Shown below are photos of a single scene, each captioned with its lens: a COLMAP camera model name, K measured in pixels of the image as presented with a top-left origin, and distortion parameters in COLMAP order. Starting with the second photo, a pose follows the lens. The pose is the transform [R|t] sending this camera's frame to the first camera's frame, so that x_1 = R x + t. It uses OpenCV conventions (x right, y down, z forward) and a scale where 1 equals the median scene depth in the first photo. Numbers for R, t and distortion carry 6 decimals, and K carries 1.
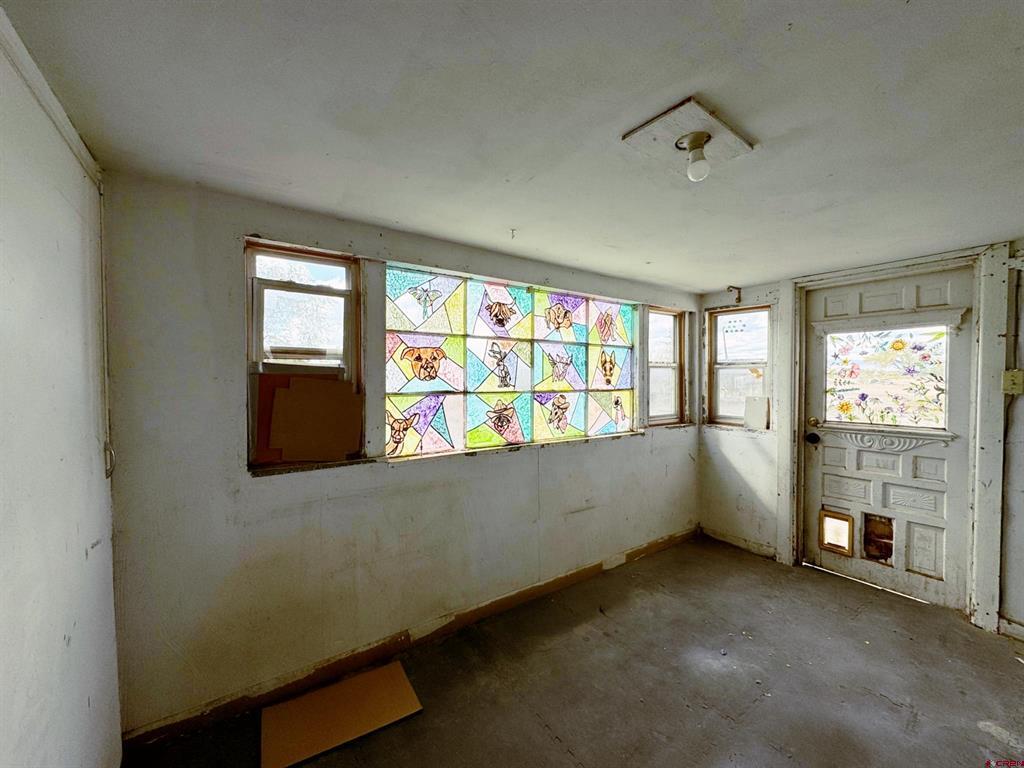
lens RADIAL K [[409.5, 0, 510.1], [0, 409.5, 381.8], [0, 0, 1]] dist [-0.000250, 0.000225]
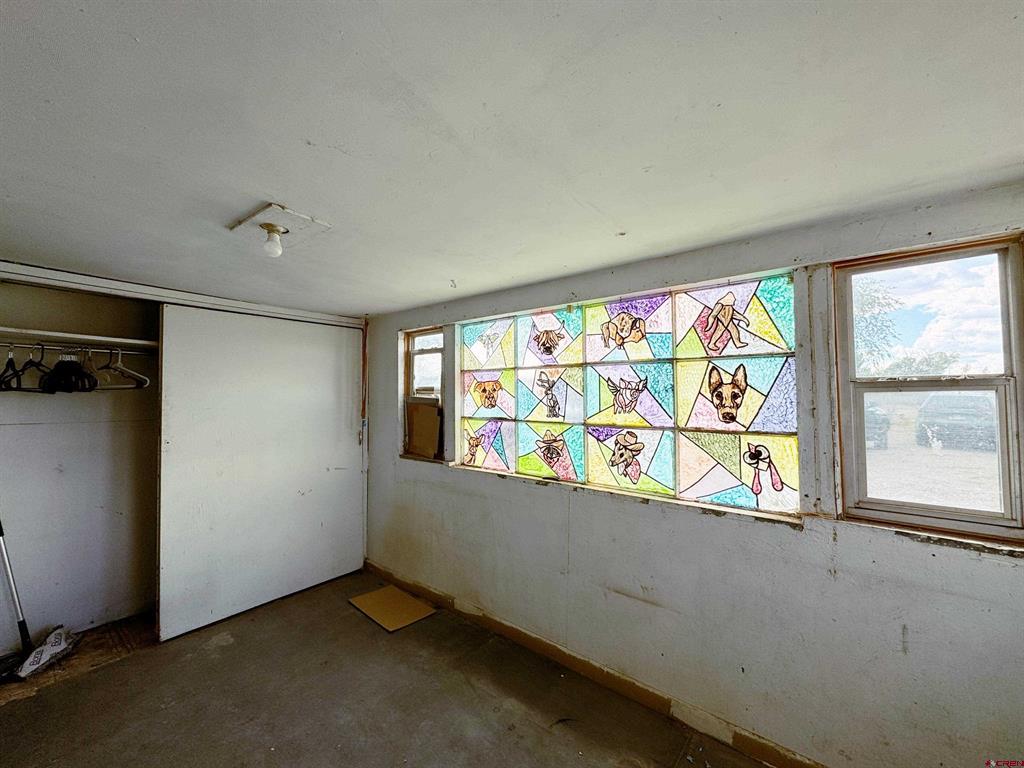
lens RADIAL K [[409.5, 0, 507.7], [0, 409.5, 382.5], [0, 0, 1]] dist [-0.000250, 0.000225]
pose [[0.271269, -0.036853, -0.961798, 0.869862], [-0.012334, 0.999052, -0.041760, -0.026243], [0.962425, 0.023191, 0.270557, 0.634276]]
